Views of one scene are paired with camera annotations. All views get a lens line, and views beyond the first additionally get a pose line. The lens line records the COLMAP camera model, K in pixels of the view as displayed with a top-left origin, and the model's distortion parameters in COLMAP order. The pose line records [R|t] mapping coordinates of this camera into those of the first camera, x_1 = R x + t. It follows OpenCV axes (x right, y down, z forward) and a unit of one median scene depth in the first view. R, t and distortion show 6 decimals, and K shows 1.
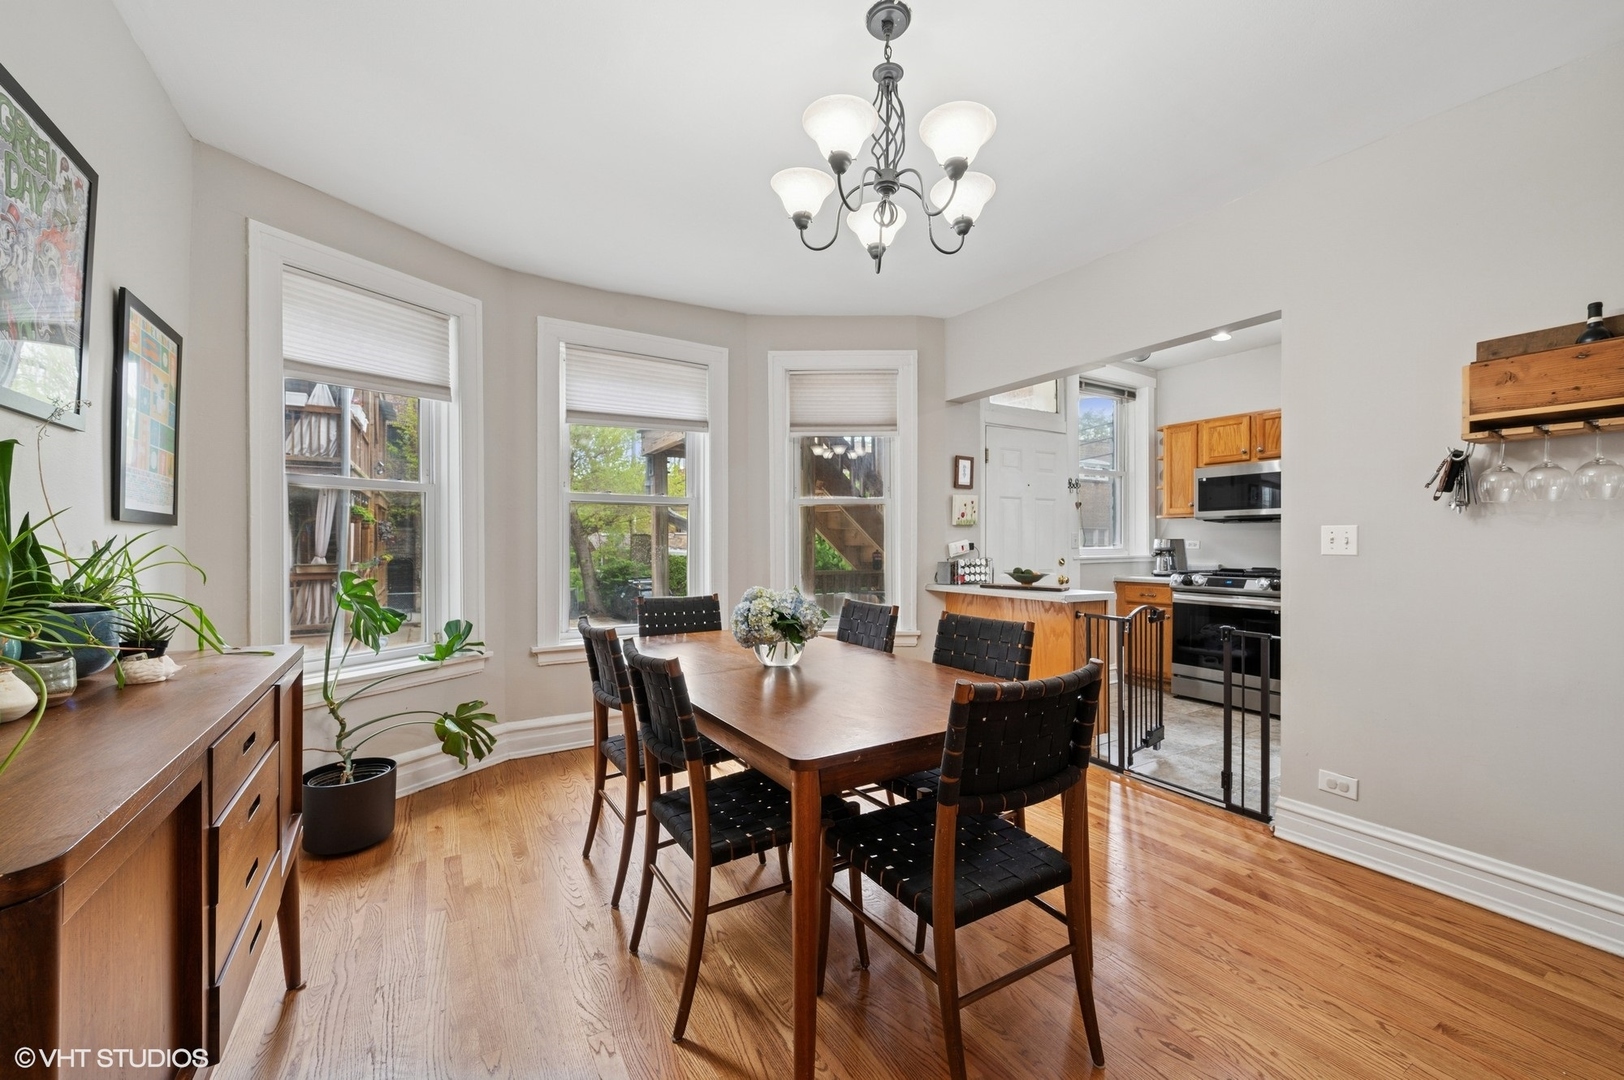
lens RADIAL K [[646.0, 0, 817.6], [0, 646.0, 541.5], [0, 0, 1]] dist [-0.002979, -0.000247]
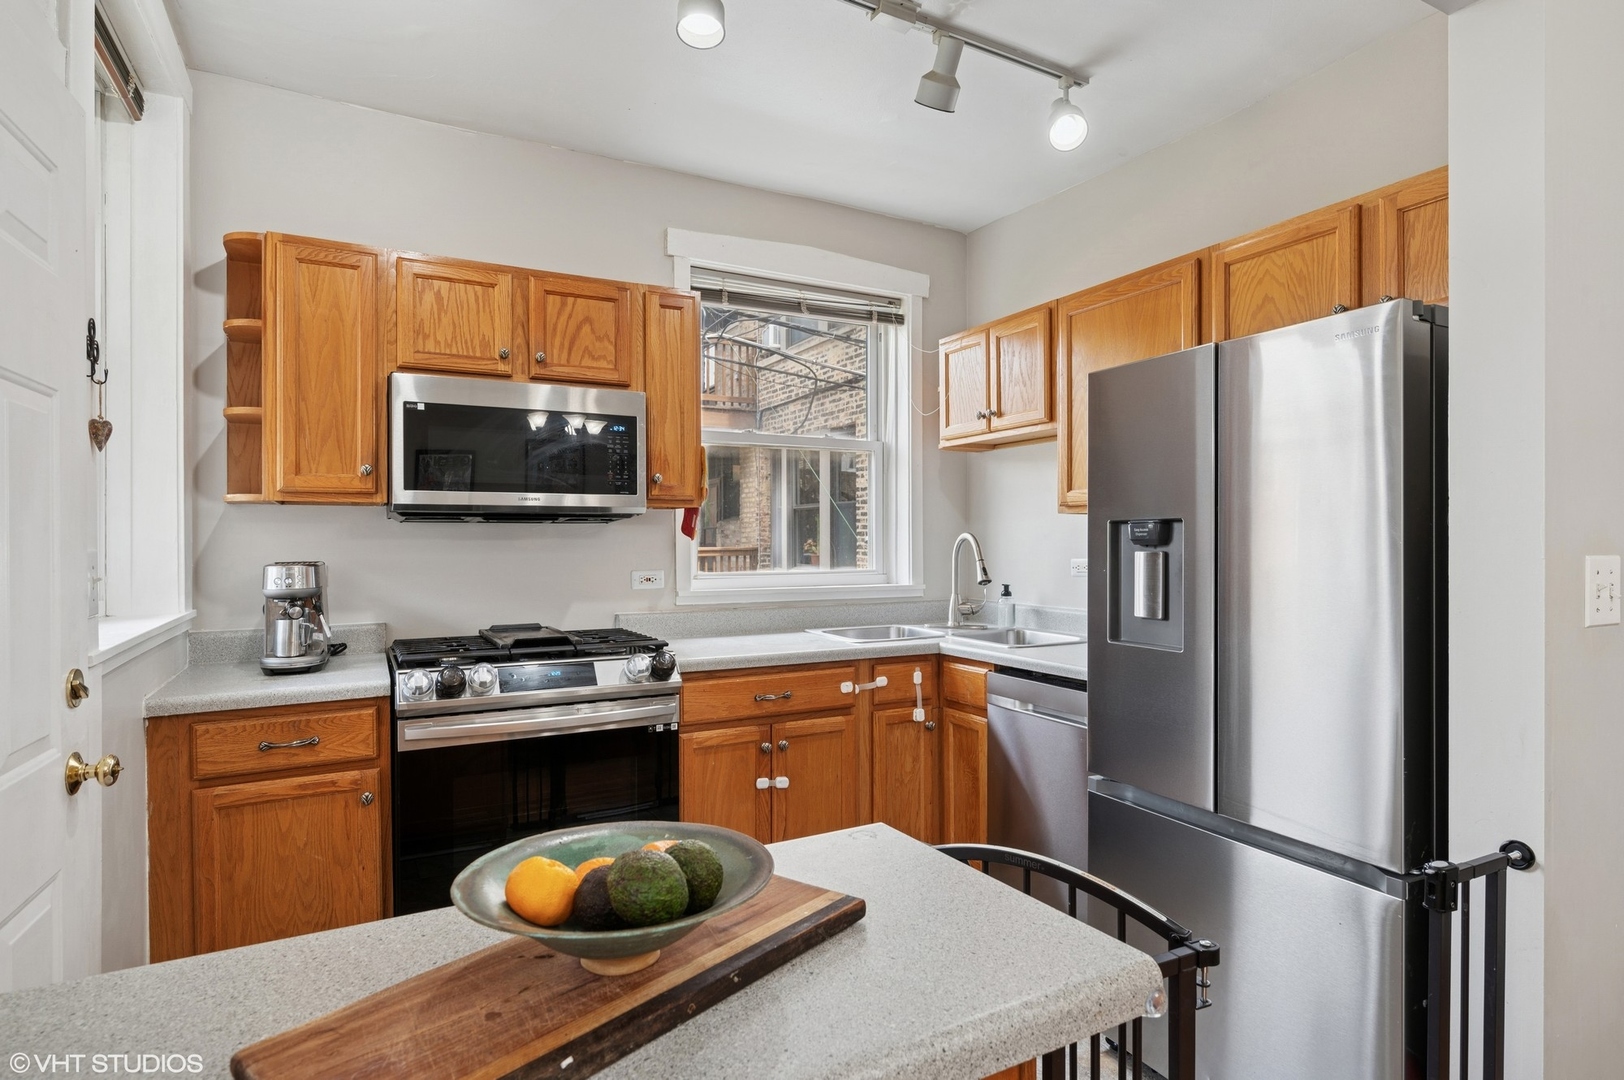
lens RADIAL K [[859.3, 0, 811.2], [0, 859.3, 538.3], [0, 0, 1]] dist [0.007469, 0.000845]
pose [[0.058967, 0.000155, 0.998260, 0.110946], [-0.000894, 1.000000, -0.000103, -0.019218], [-0.998260, -0.000887, 0.058967, 0.772324]]
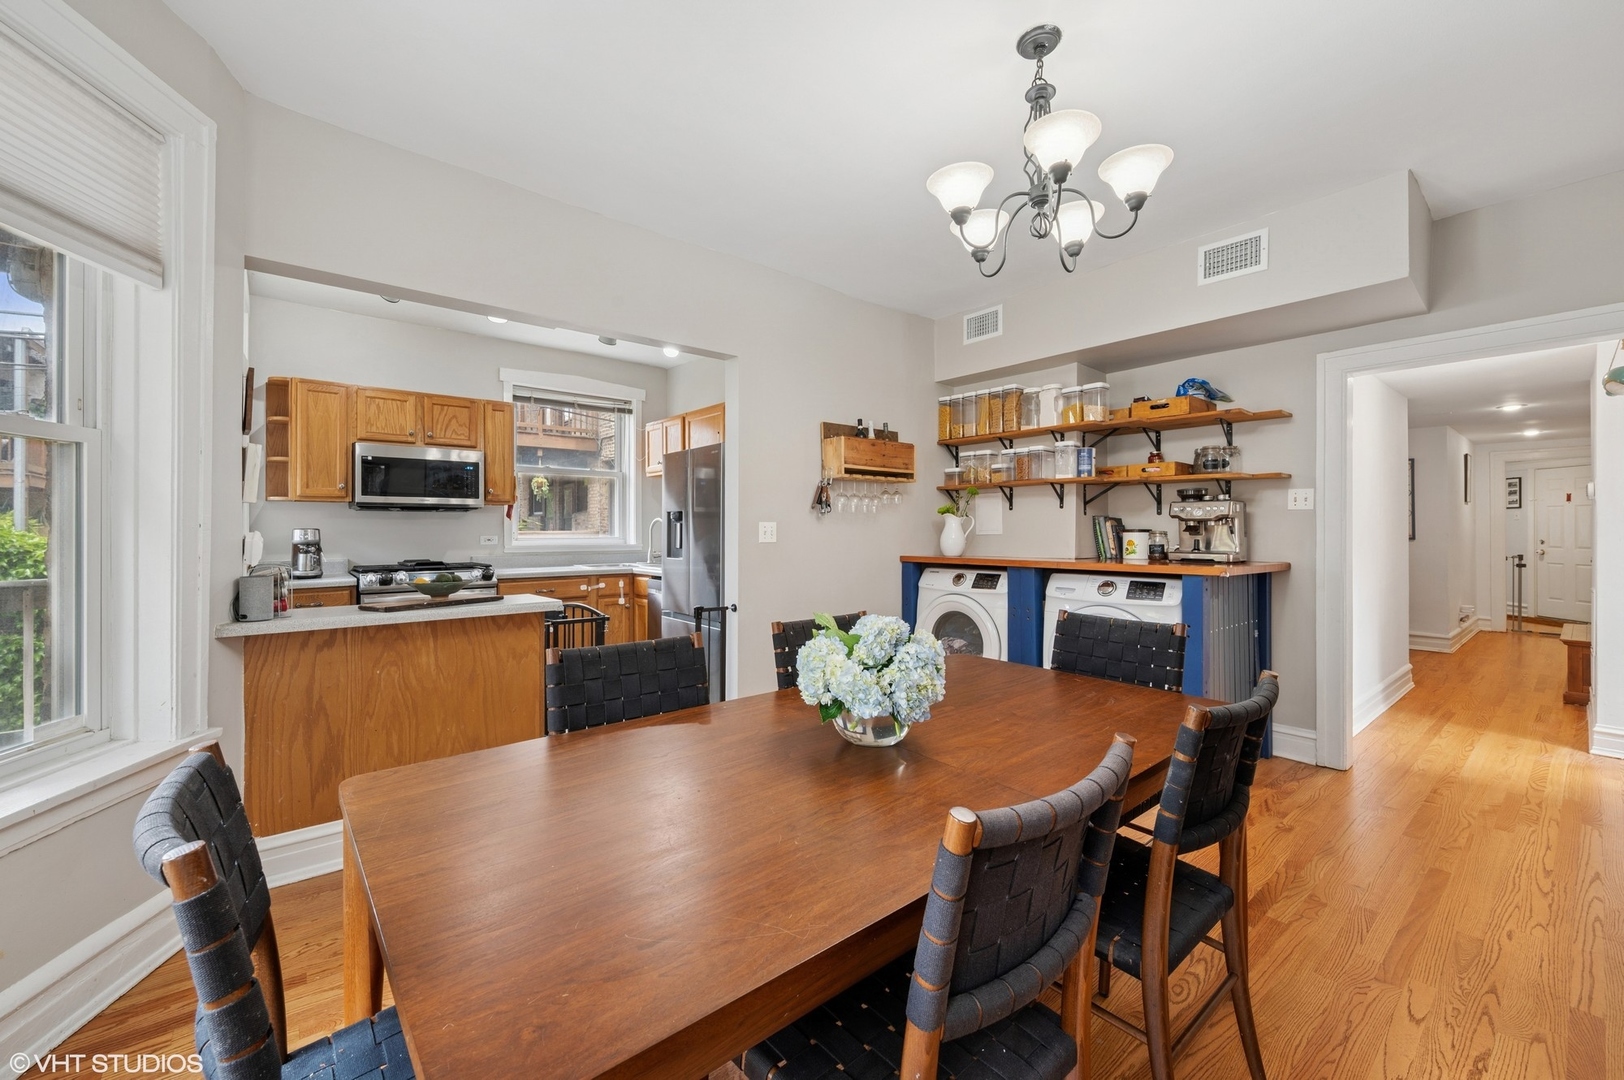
lens RADIAL K [[646.0, 0, 810.4], [0, 646.0, 528.2], [0, 0, 1]] dist [-0.002979, -0.000247]
pose [[-0.149707, -0.000931, 0.988730, -0.330377], [-0.002692, 0.999996, 0.000534, -0.007098], [-0.988727, -0.002582, -0.149709, 0.582549]]
